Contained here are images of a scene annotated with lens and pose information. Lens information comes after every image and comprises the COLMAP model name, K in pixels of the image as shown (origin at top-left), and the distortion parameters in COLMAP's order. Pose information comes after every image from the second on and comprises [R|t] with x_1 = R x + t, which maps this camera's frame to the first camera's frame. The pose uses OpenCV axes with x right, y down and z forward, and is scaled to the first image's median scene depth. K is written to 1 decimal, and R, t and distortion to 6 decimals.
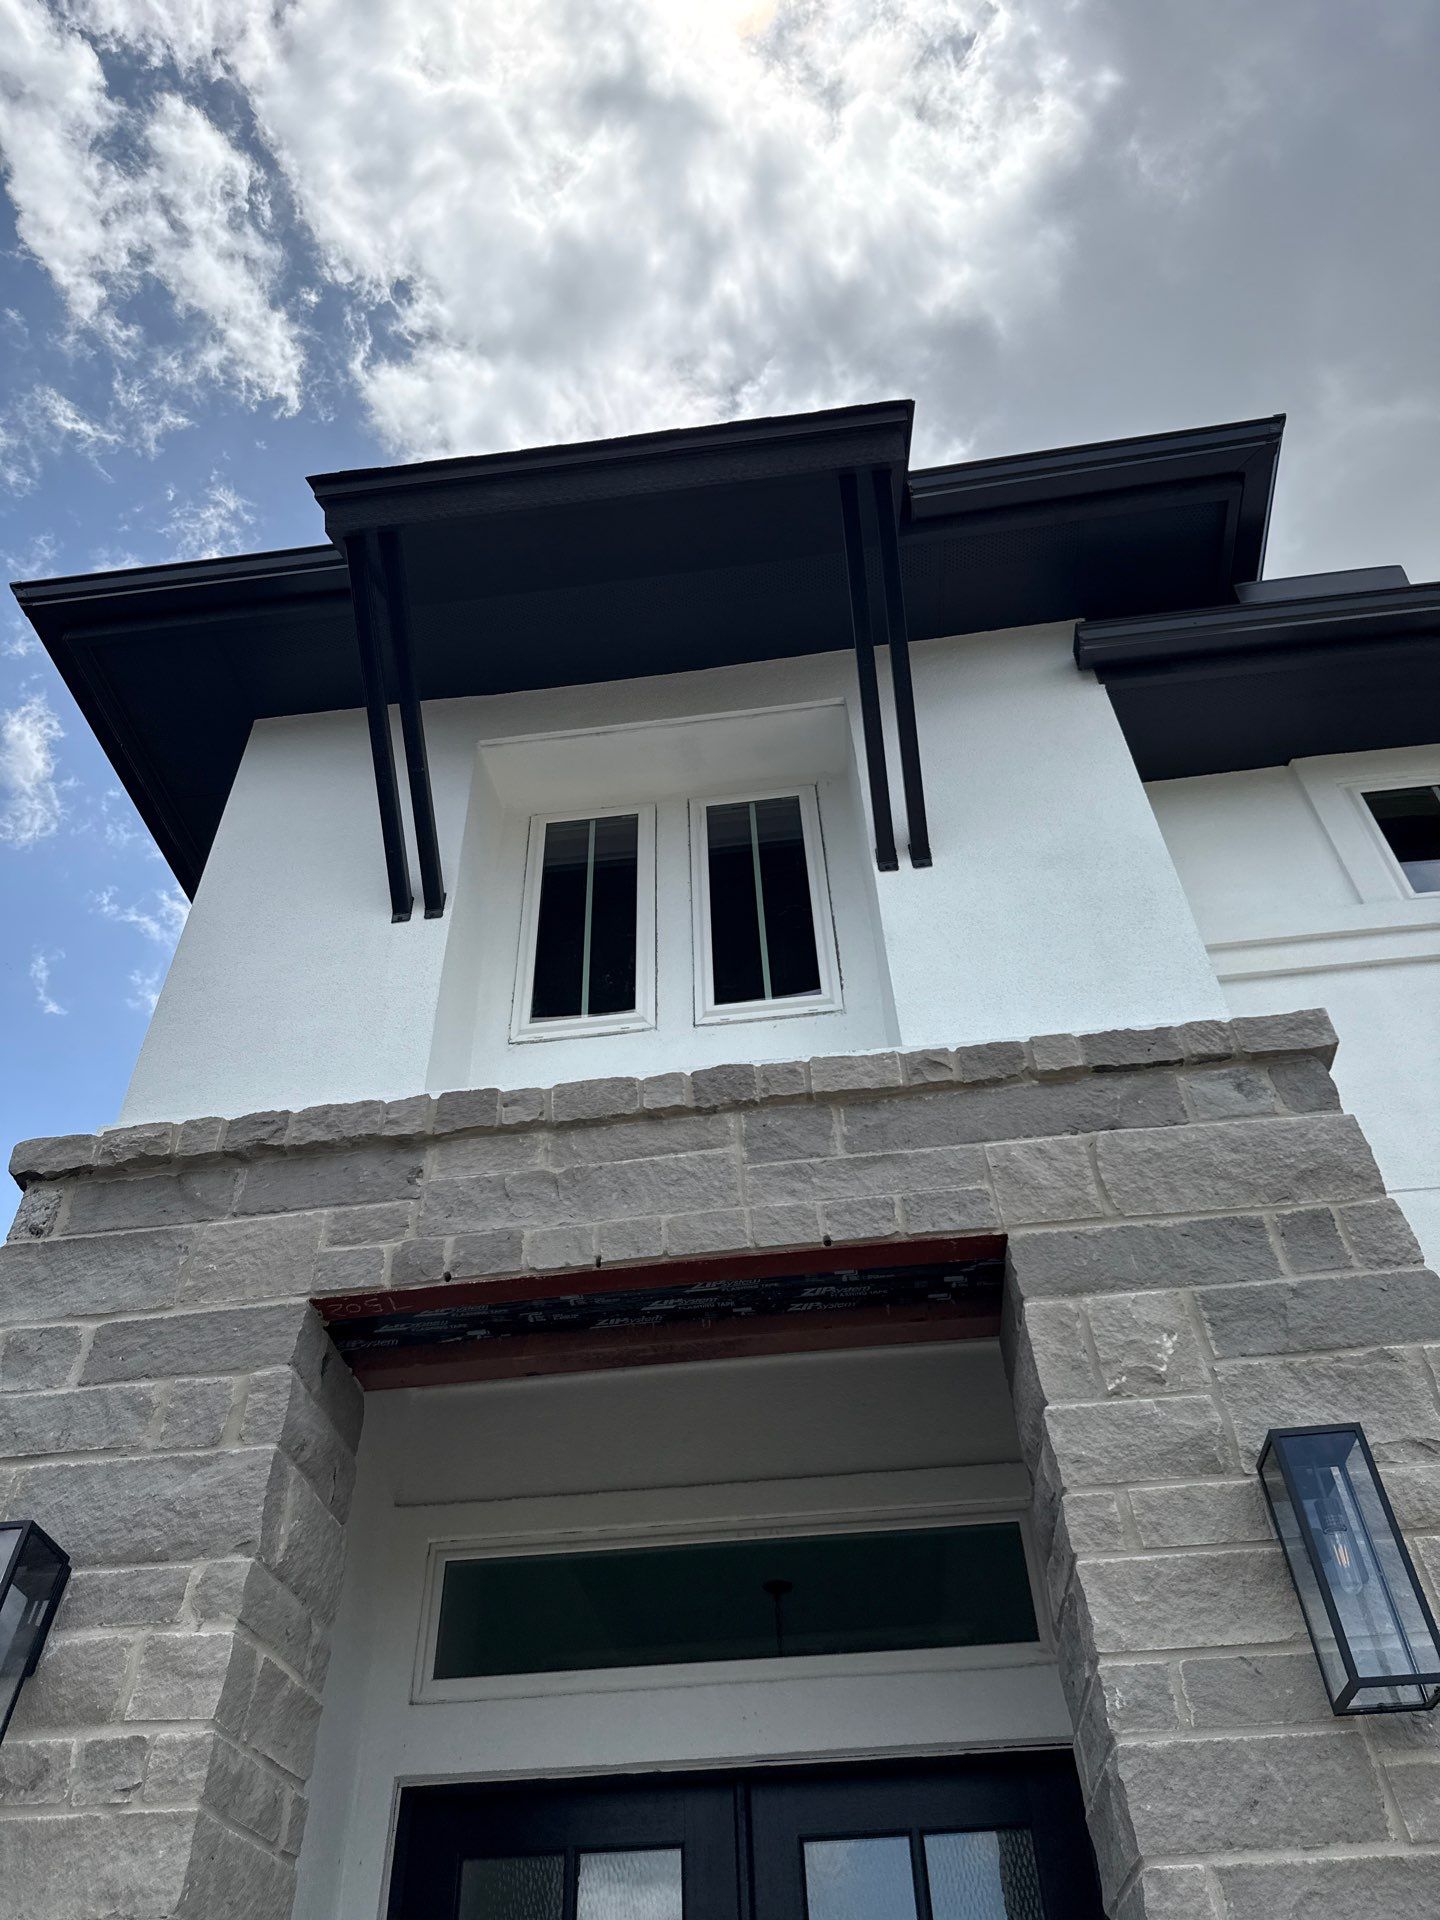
lens RADIAL K [[1325.4, 0, 692.9], [0, 1325.4, 977.8], [0, 0, 1]] dist [0.044013, -0.027184]
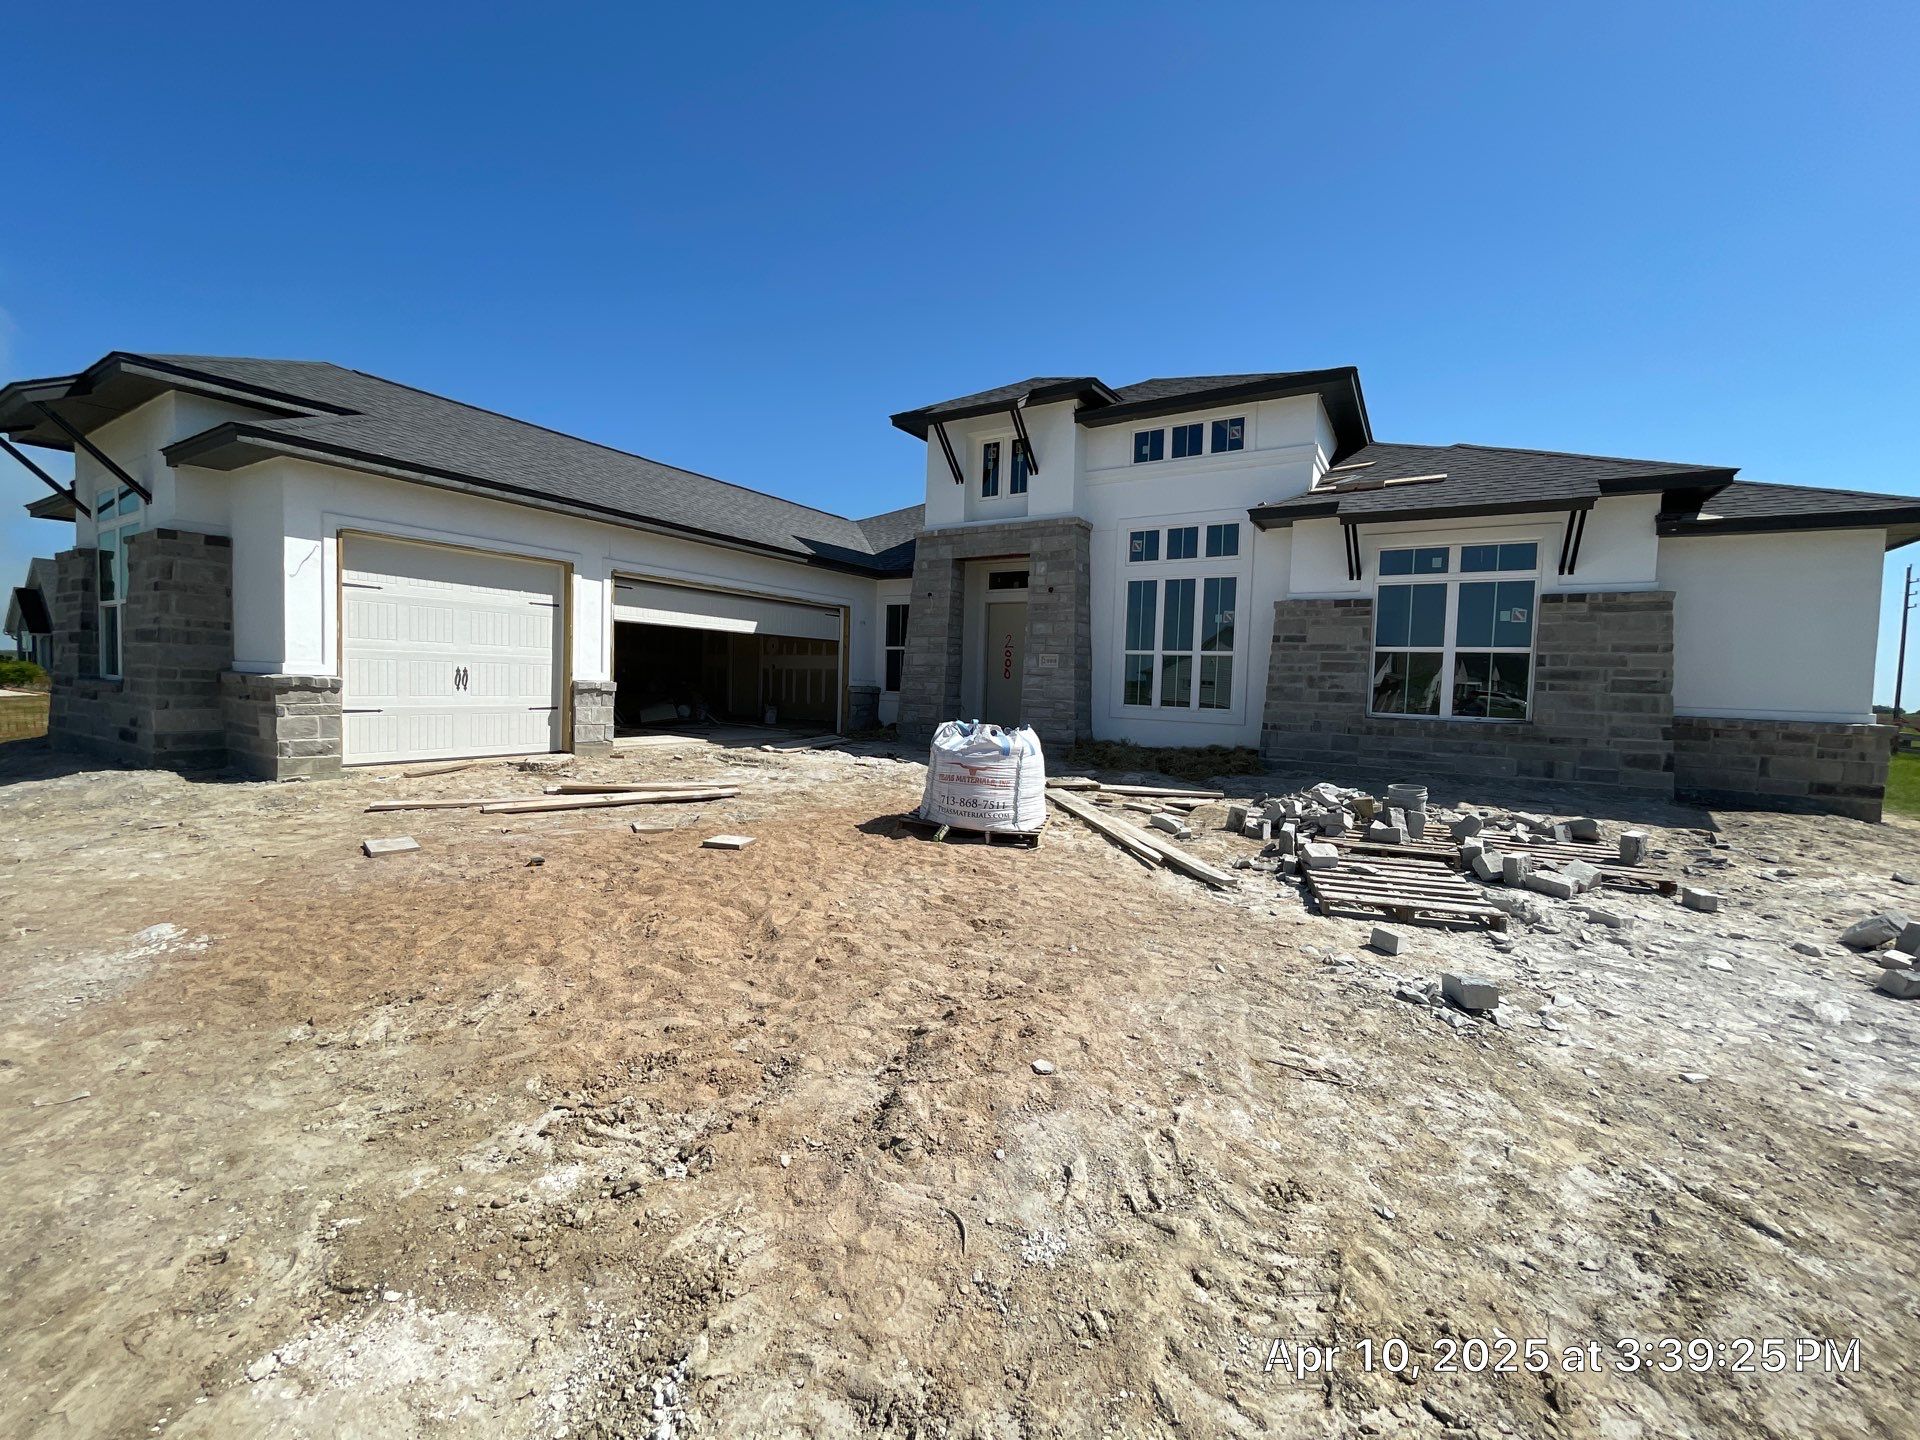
lens RADIAL K [[771.7, 0, 962.7], [0, 771.7, 711.2], [0, 0, 1]] dist [-0.002183, 0.000287]
pose [[0.908126, 0.065345, -0.413567, 1.617051], [0.246520, 0.714945, 0.654280, -1.957530], [0.338431, -0.696121, 0.633151, -2.340257]]
